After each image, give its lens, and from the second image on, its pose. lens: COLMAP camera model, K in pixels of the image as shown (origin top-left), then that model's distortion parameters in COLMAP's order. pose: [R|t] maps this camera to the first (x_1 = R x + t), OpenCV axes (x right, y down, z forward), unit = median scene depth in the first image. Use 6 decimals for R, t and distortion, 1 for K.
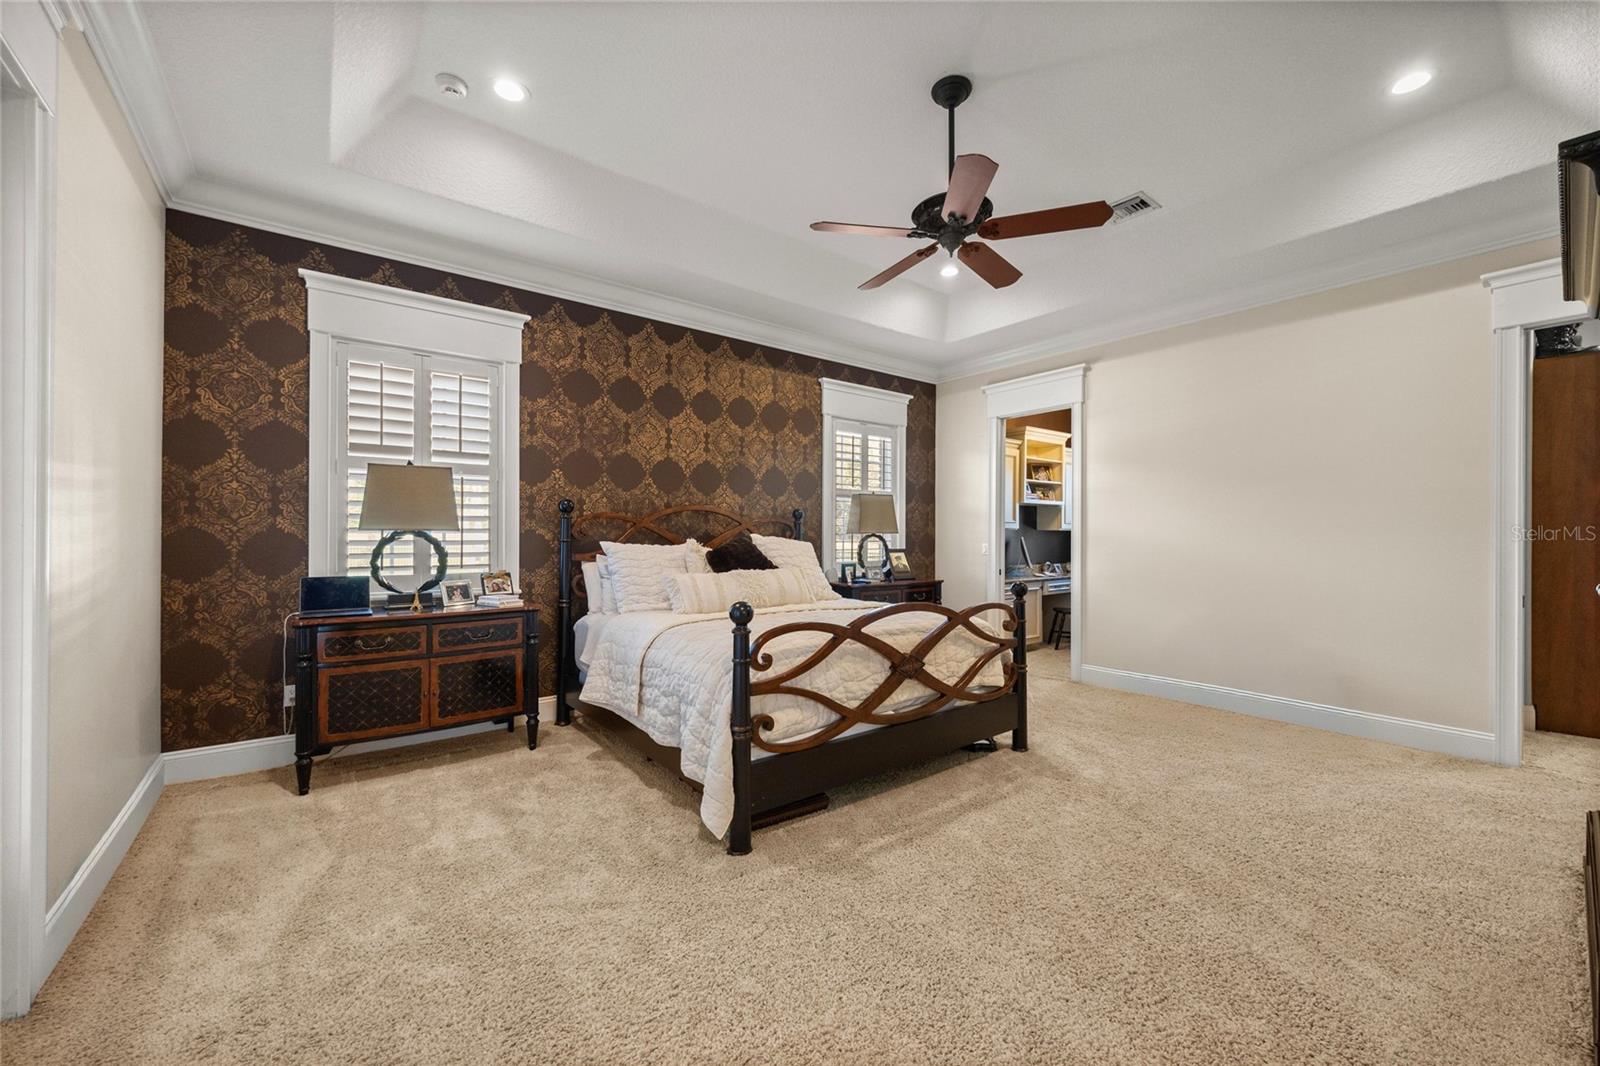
lens RADIAL K [[620.6, 0, 802.6], [0, 620.6, 530.6], [0, 0, 1]] dist [-0.000501, 0.000020]
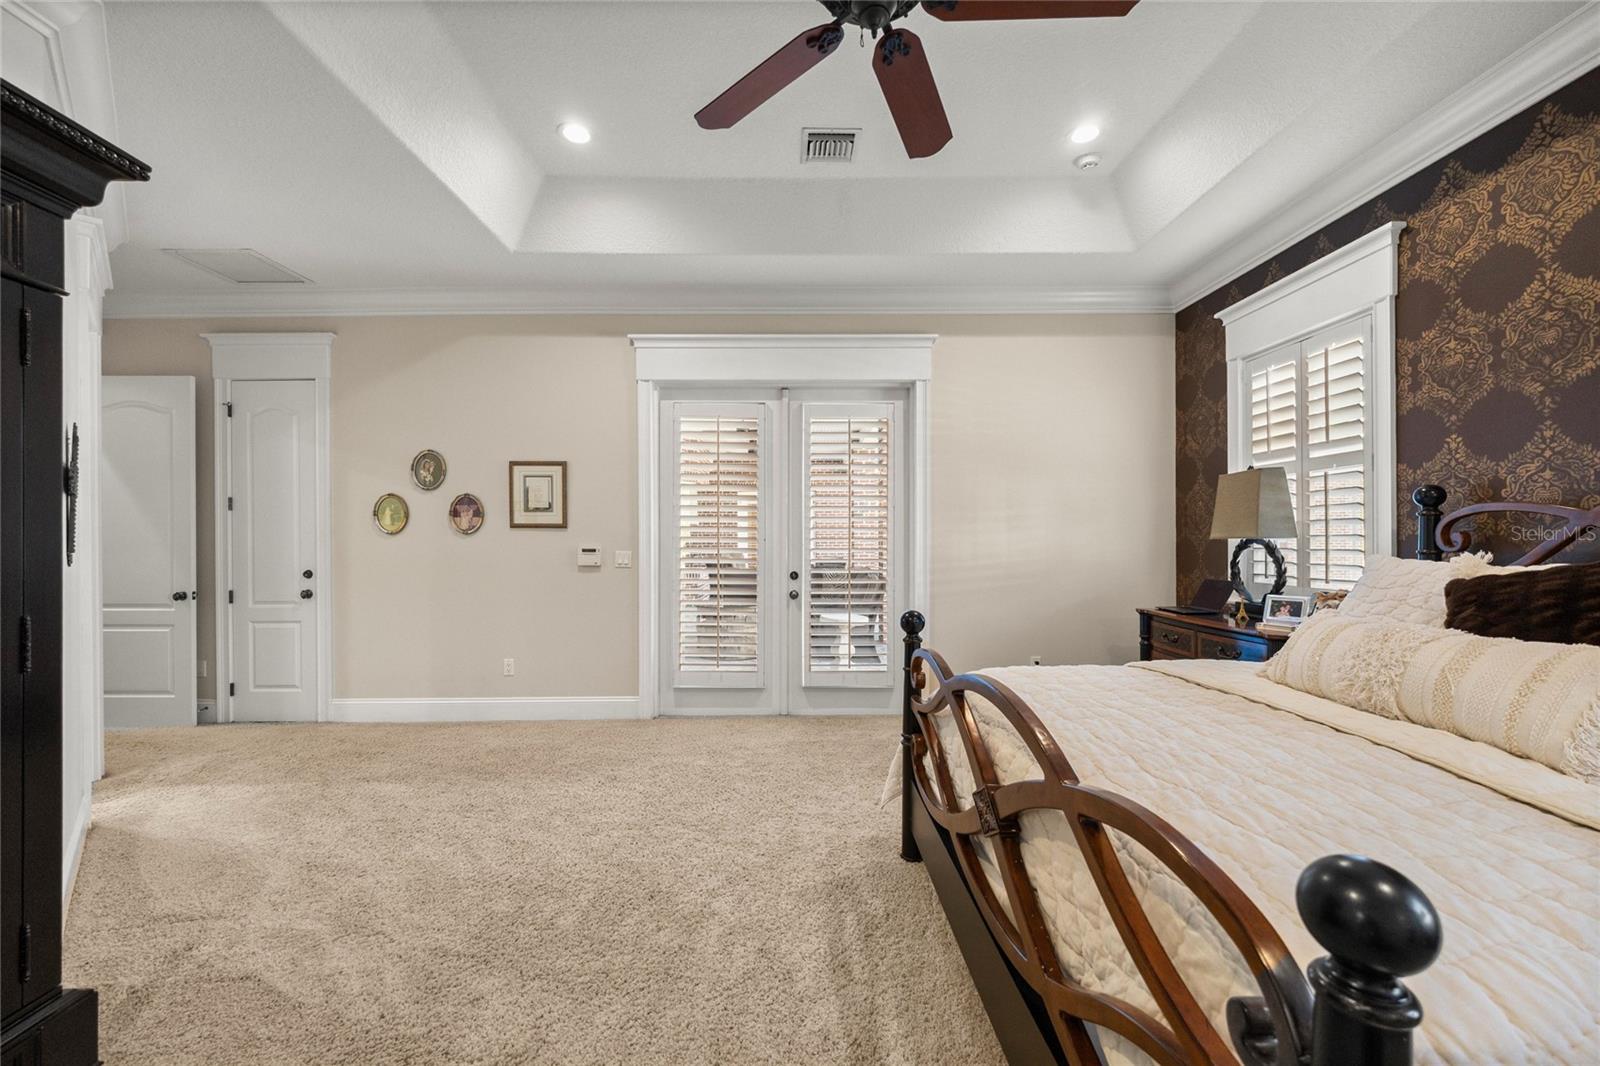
lens RADIAL K [[620.6, 0, 796.8], [0, 620.6, 540.2], [0, 0, 1]] dist [-0.000501, 0.000020]
pose [[-0.598003, -0.003982, -0.801484, 0.490897], [-0.000551, 0.999989, -0.004557, 0.007991], [0.801494, -0.002284, -0.597998, 0.874194]]
